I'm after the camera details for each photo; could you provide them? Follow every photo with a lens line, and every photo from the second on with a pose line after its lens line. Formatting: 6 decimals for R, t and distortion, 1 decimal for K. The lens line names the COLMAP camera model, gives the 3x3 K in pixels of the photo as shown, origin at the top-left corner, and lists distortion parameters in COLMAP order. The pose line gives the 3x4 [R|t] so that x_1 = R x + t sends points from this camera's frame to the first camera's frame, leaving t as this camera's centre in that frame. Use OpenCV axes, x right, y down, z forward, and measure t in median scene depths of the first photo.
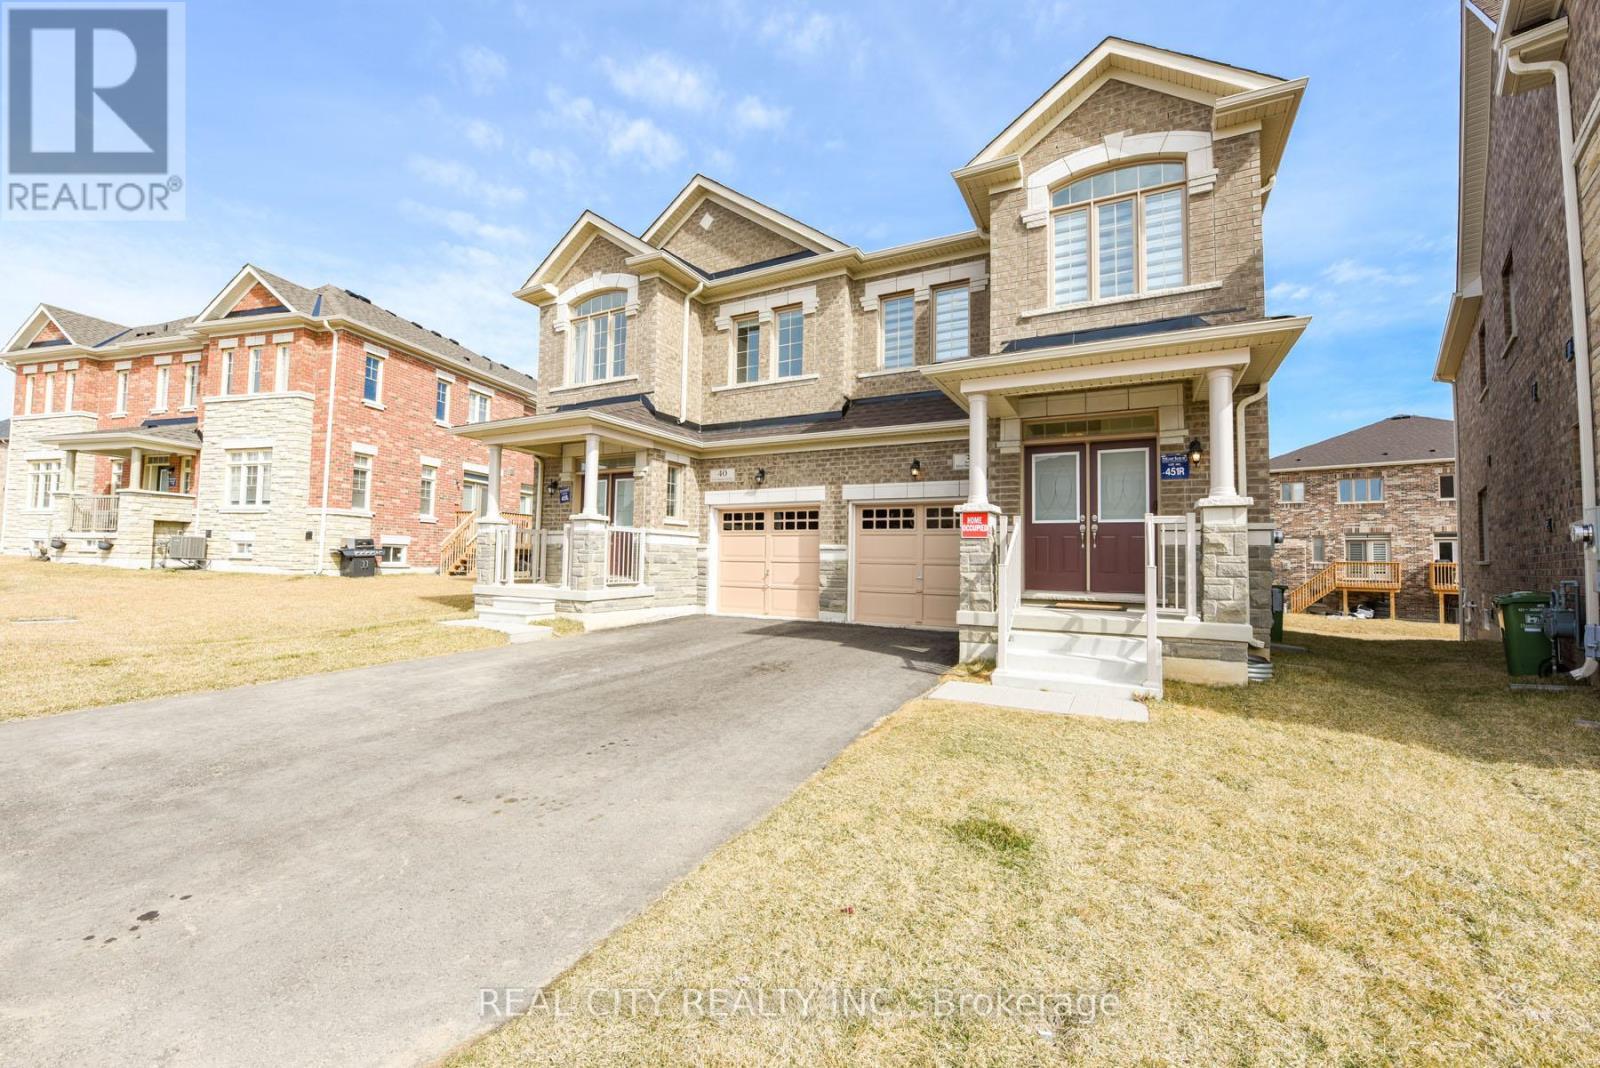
lens RADIAL K [[629.2, 0, 862.2], [0, 629.2, 550.4], [0, 0, 1]] dist [-0.017210, -0.001153]
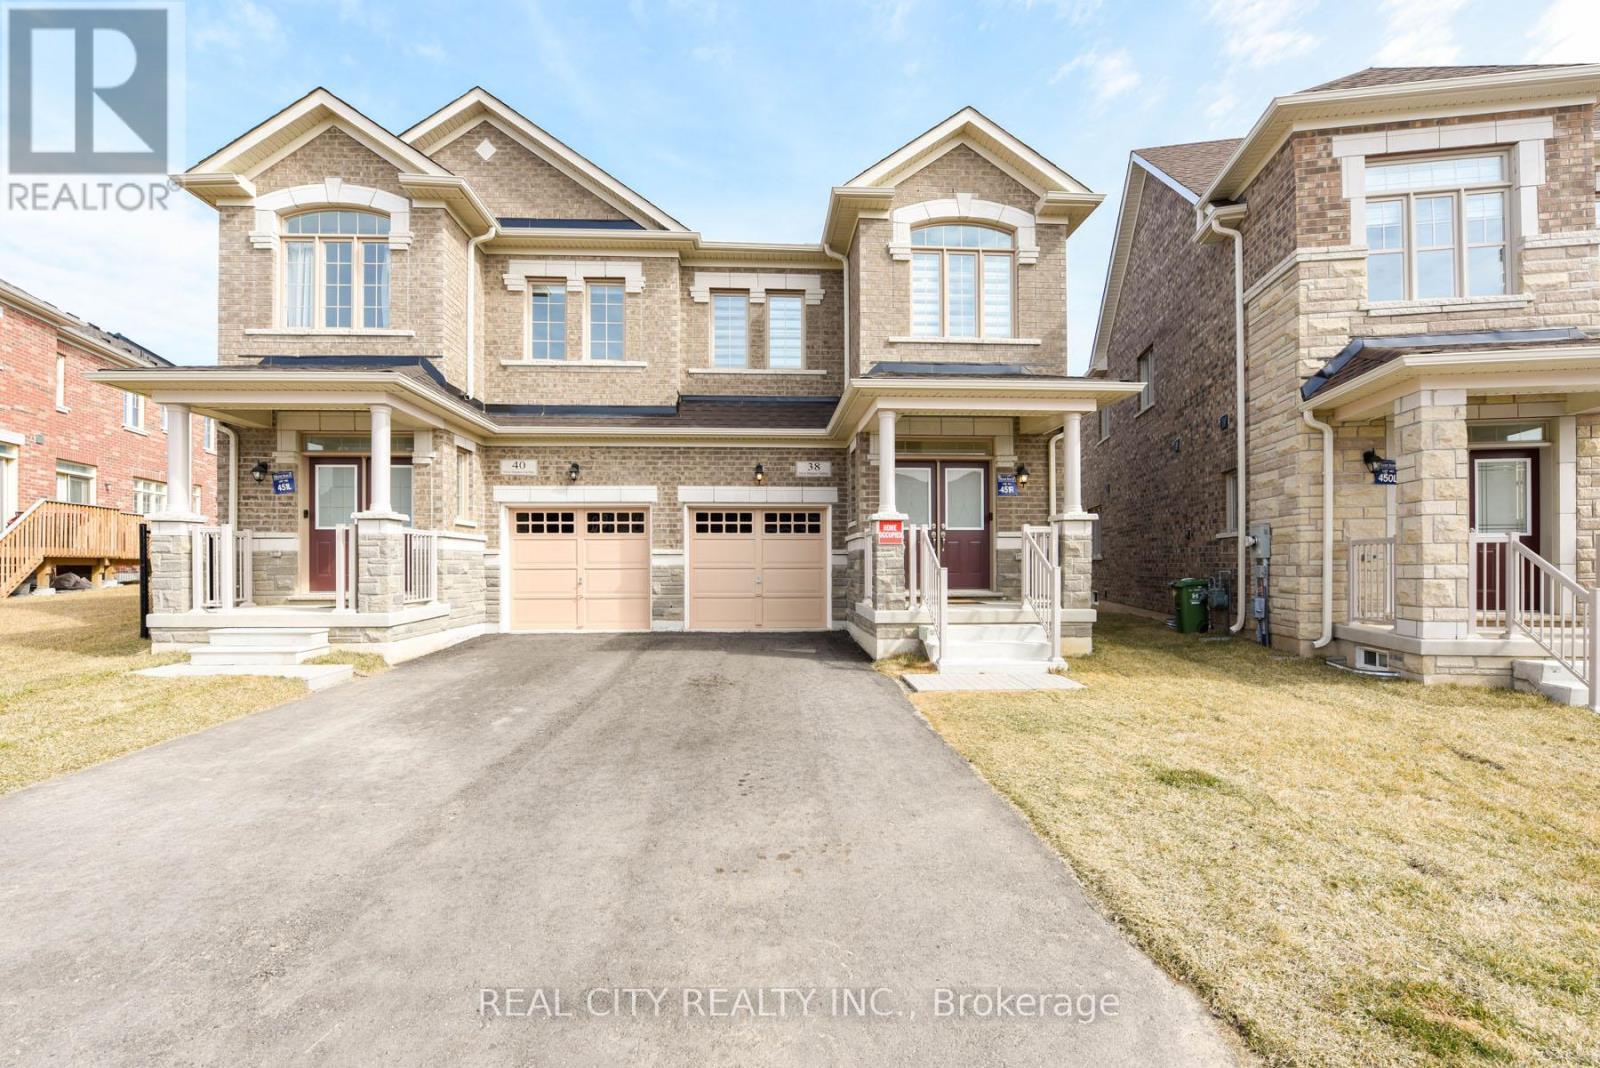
lens RADIAL K [[629.2, 0, 783.6], [0, 629.2, 581.7], [0, 0, 1]] dist [-0.017210, -0.001153]
pose [[0.867823, -0.032989, 0.495778, -0.436310], [0.007317, 0.998534, 0.053634, -0.011712], [-0.496820, -0.042917, 0.866792, 0.117000]]
